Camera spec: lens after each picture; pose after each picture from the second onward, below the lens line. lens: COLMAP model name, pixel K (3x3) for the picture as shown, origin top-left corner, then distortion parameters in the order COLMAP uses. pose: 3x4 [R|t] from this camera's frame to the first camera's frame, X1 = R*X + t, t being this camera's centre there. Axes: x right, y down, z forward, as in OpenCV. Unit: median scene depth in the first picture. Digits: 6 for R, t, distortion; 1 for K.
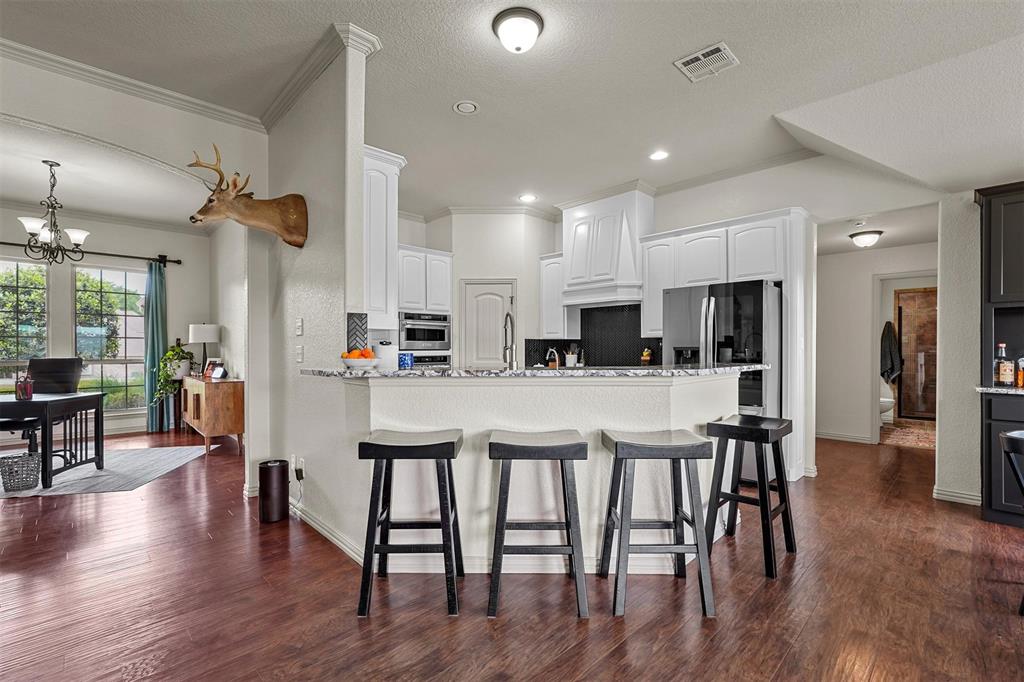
lens RADIAL K [[476.5, 0, 512.0], [0, 476.5, 341.0], [0, 0, 1]] dist [0.001141, 0.000127]
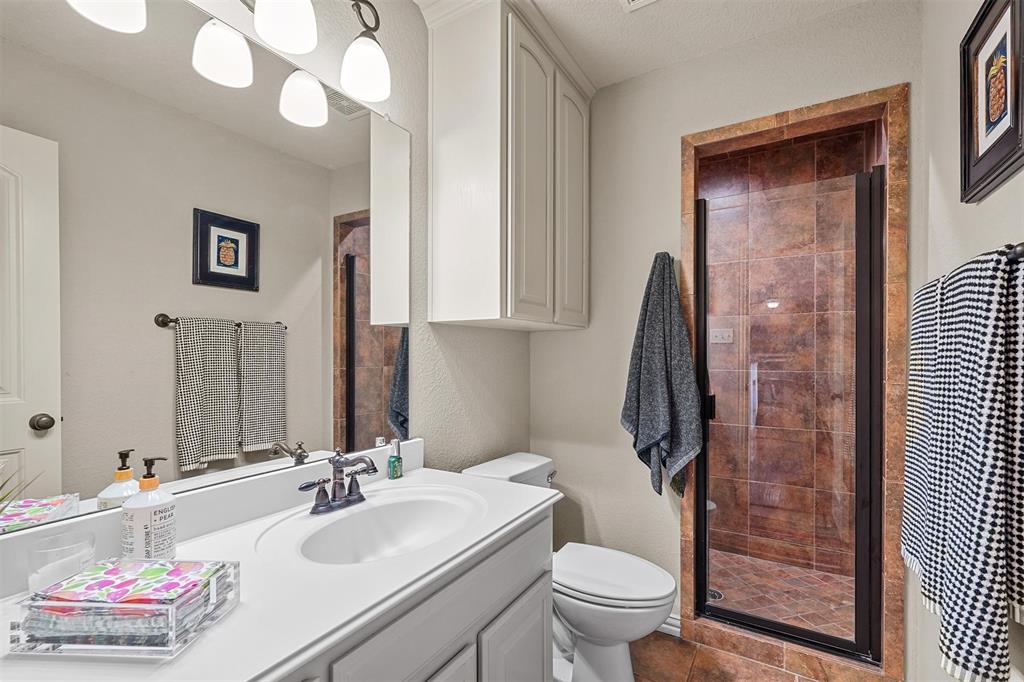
lens RADIAL K [[459.2, 0, 510.1], [0, 459.2, 345.1], [0, 0, 1]] dist [0.088941, -0.000033]
pose [[0.970656, 0.011131, 0.240213, 0.245687], [-0.009415, 0.999921, -0.008289, 0.004645], [-0.240286, 0.005784, 0.970685, 0.293177]]
